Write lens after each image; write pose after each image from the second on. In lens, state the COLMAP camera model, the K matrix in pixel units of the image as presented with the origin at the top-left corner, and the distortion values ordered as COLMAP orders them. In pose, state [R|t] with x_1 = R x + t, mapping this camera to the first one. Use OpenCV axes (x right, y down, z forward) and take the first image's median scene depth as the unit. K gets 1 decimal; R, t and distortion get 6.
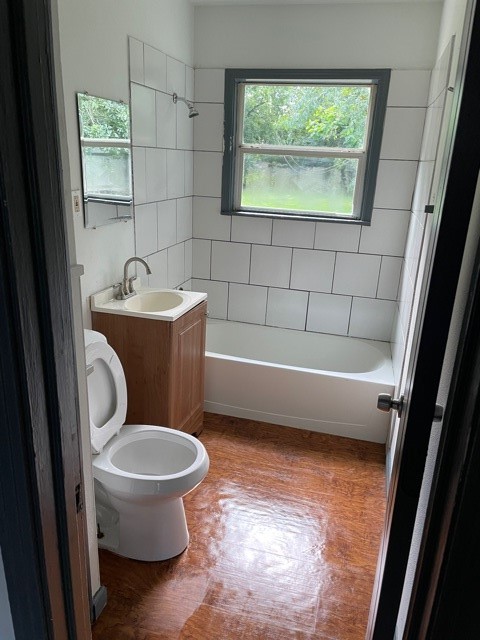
lens RADIAL K [[488.4, 0, 241.8], [0, 488.4, 321.4], [0, 0, 1]] dist [0.094616, -0.098108]
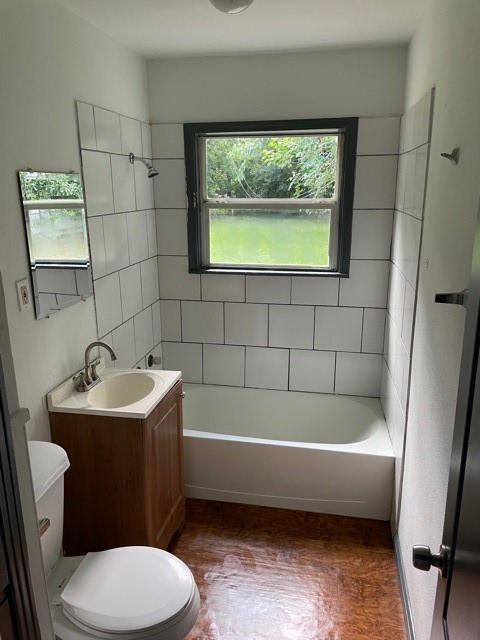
lens RADIAL K [[488.4, 0, 238.5], [0, 488.4, 320.8], [0, 0, 1]] dist [0.094616, -0.098108]
pose [[0.995841, -0.069749, 0.058618, -0.011229], [0.072713, 0.996097, -0.050034, -0.084868], [-0.054899, 0.054088, 0.997026, 0.083942]]
